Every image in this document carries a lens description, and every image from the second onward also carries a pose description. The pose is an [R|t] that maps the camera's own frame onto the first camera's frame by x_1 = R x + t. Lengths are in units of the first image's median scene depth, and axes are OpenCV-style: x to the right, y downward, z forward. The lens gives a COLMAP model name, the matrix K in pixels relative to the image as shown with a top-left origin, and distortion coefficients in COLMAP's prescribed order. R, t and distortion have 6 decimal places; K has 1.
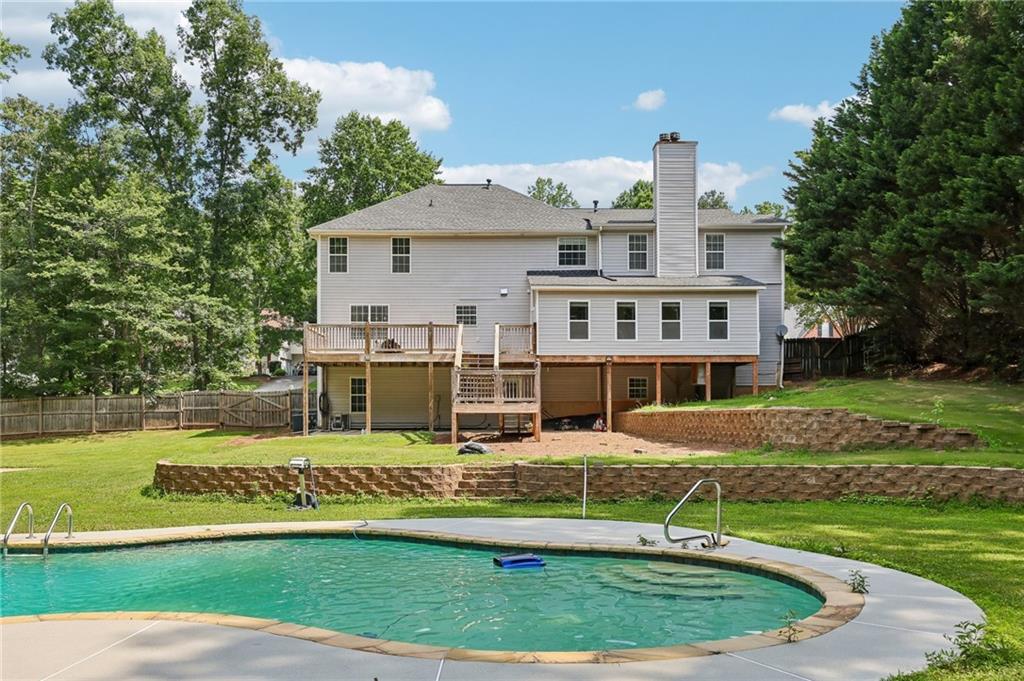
lens RADIAL K [[901.9, 0, 522.3], [0, 901.9, 400.1], [0, 0, 1]] dist [0.009788, -0.013169]
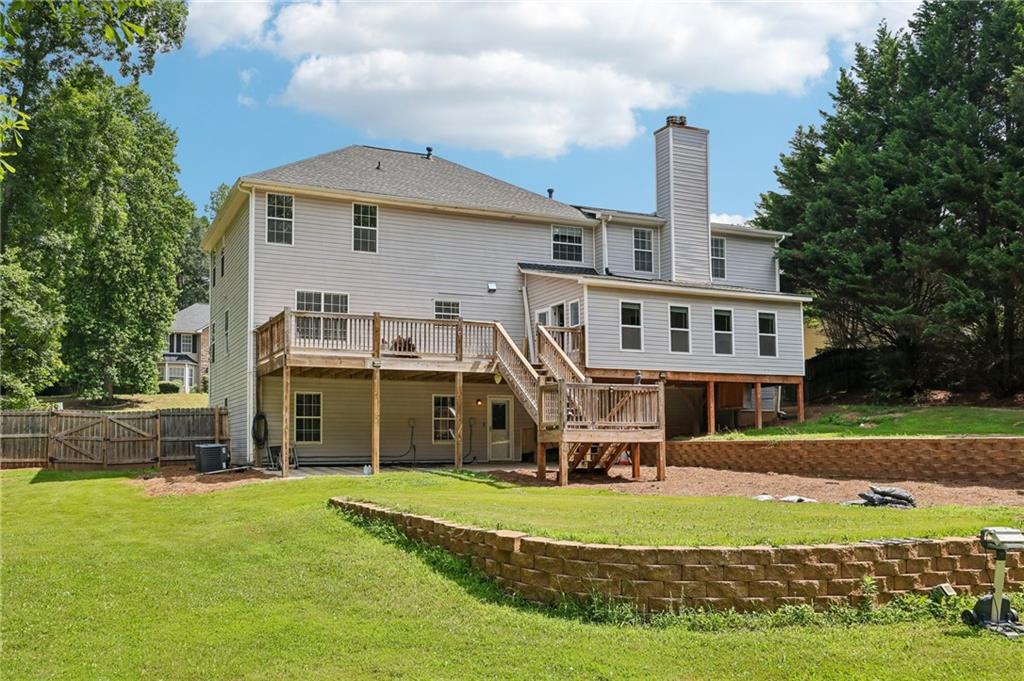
lens RADIAL K [[901.9, 0, 512.3], [0, 901.9, 385.1], [0, 0, 1]] dist [0.009788, -0.013169]
pose [[0.917132, 0.024885, 0.397806, -0.316748], [-0.004596, 0.998643, -0.051875, 0.004989], [-0.398557, 0.045748, 0.916002, 0.287220]]
